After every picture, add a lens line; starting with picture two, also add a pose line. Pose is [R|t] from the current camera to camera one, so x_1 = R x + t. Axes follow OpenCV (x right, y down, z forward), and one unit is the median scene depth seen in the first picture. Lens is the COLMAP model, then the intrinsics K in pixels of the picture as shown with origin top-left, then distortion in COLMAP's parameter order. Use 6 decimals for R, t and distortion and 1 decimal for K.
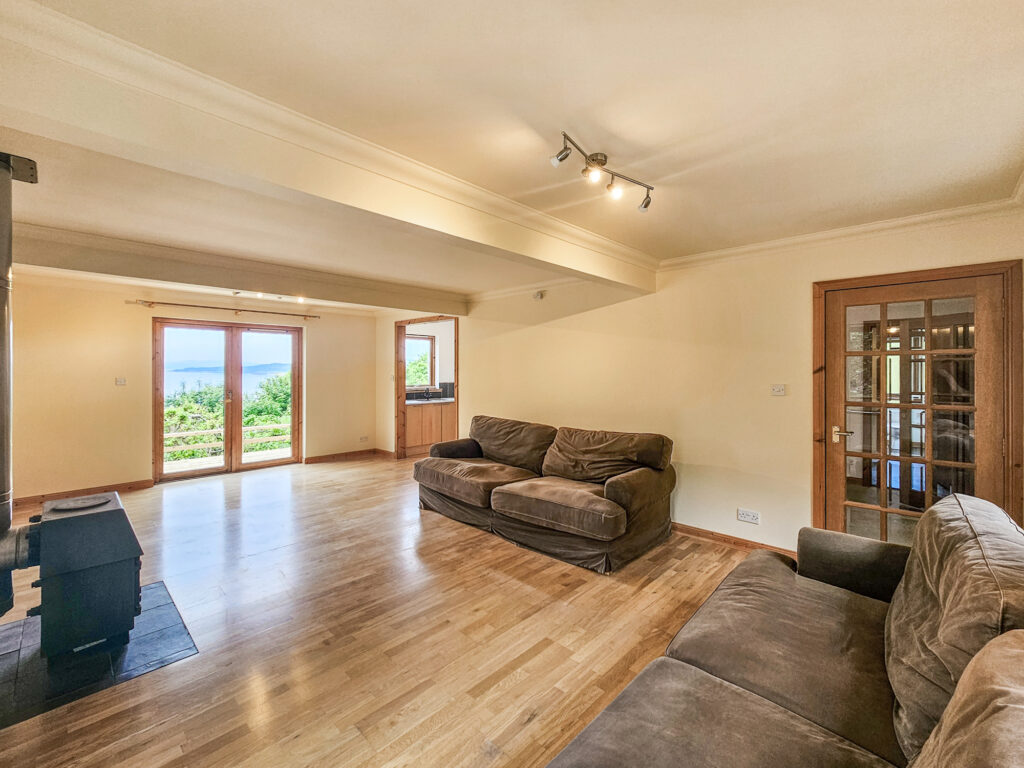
lens RADIAL K [[426.8, 0, 516.3], [0, 426.8, 374.1], [0, 0, 1]] dist [-0.000941, 0.000300]
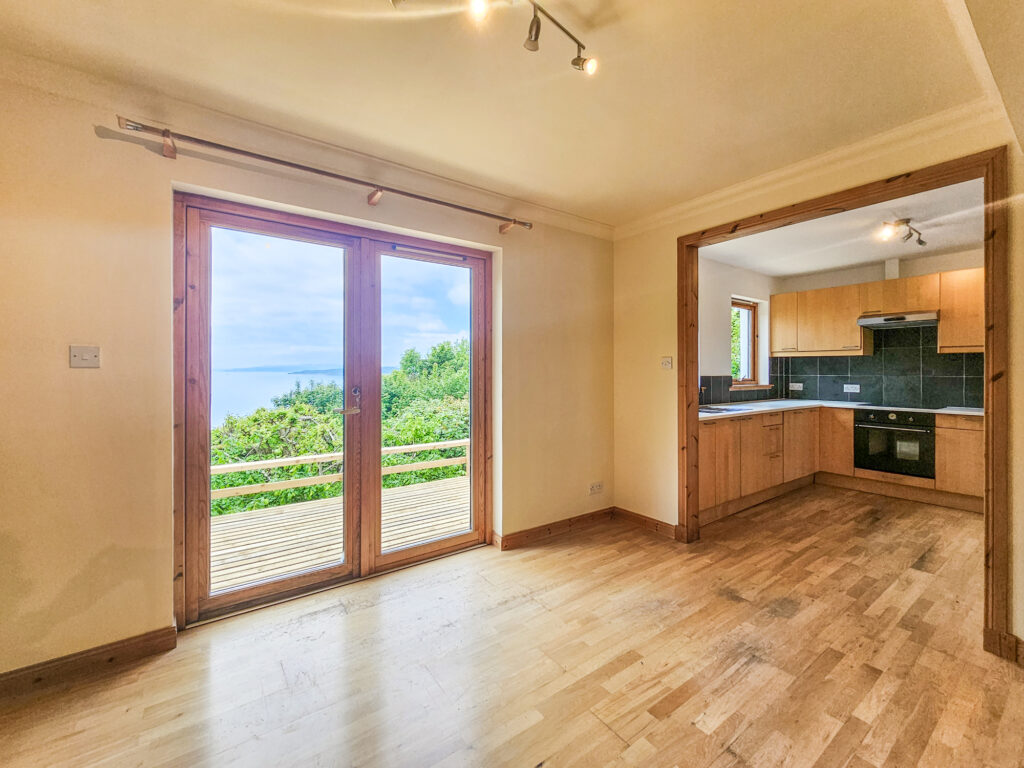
lens RADIAL K [[426.8, 0, 510.1], [0, 426.8, 382.0], [0, 0, 1]] dist [-0.000941, 0.000300]
pose [[0.978610, 0.002063, -0.205716, -0.394267], [0.001056, 0.999886, 0.015047, 0.024835], [0.205724, -0.014942, 0.978496, 0.559390]]
